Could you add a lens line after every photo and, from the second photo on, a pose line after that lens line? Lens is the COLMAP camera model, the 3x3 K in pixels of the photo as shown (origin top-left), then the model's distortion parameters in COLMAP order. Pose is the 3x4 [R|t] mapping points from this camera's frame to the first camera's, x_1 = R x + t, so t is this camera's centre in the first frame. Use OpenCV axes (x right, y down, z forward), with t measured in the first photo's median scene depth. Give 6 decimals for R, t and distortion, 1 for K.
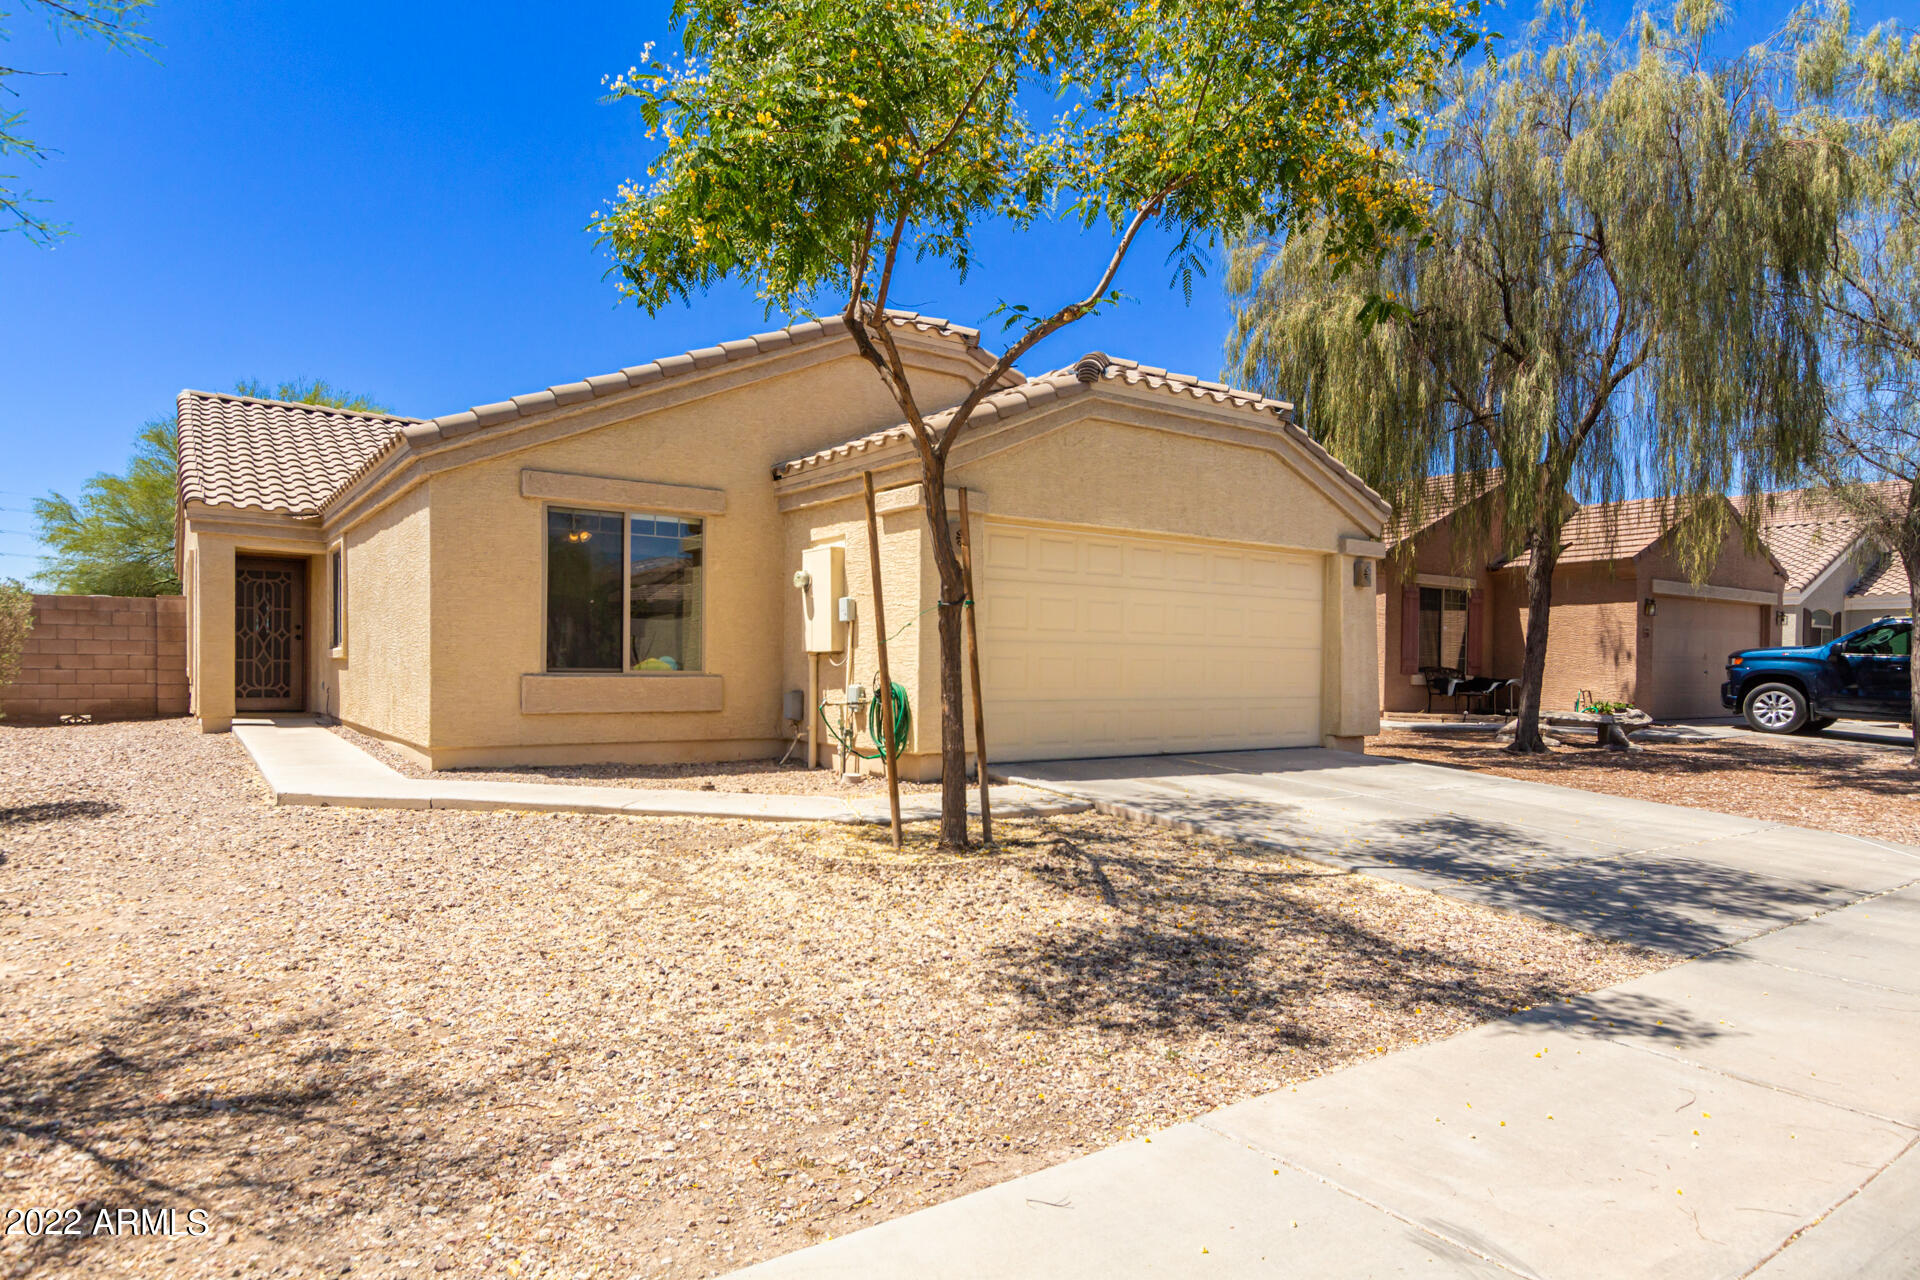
lens RADIAL K [[1113.3, 0, 958.9], [0, 1113.3, 647.5], [0, 0, 1]] dist [0.002832, 0.001454]
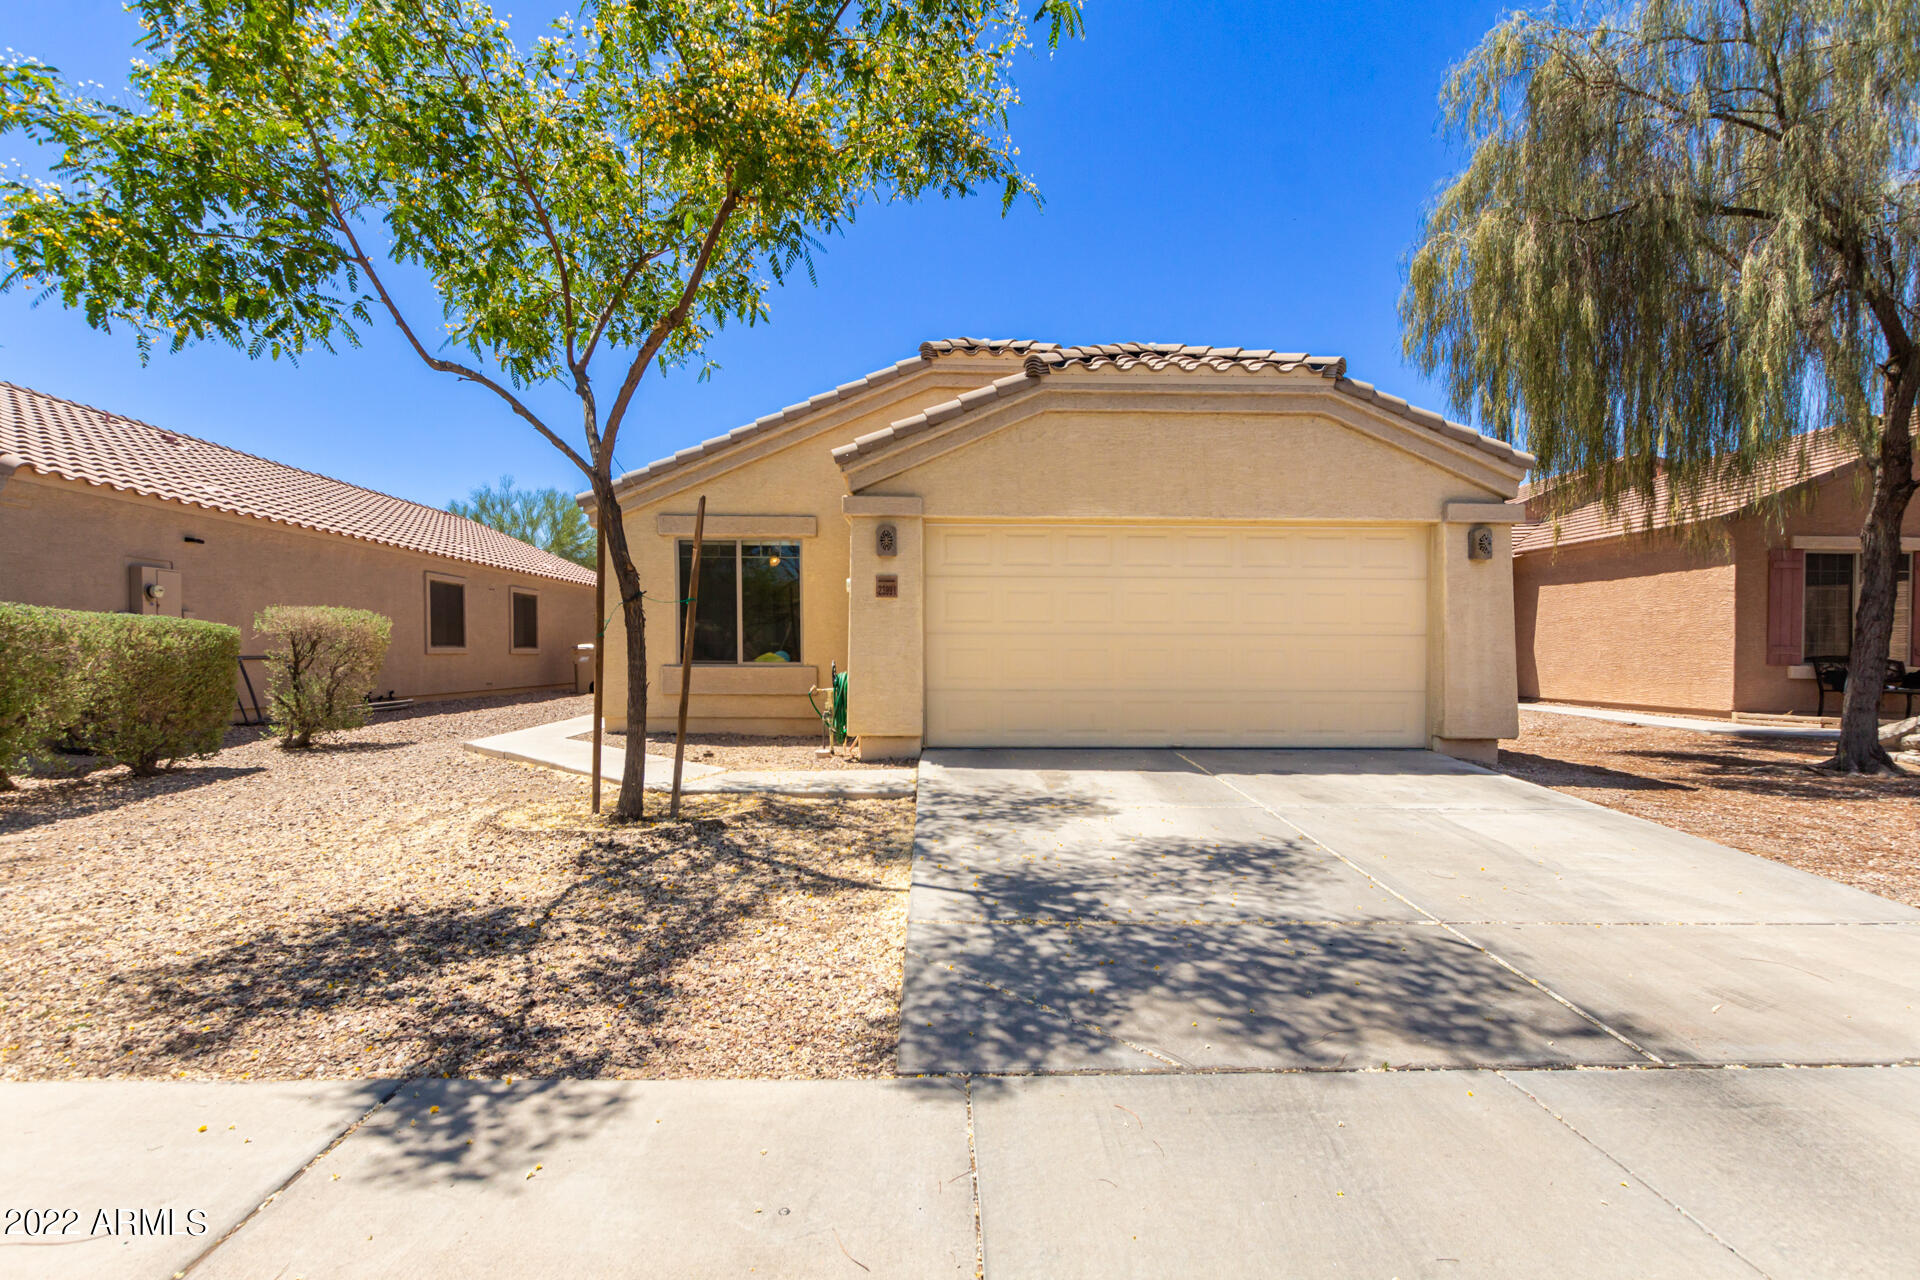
lens RADIAL K [[887.6, 0, 958.9], [0, 887.6, 650.8], [0, 0, 1]] dist [0.001333, -0.000063]
pose [[0.833894, -0.009896, -0.551835, 0.516447], [0.013611, 0.999904, 0.002637, 0.008638], [0.551756, -0.009710, 0.833949, 0.295490]]
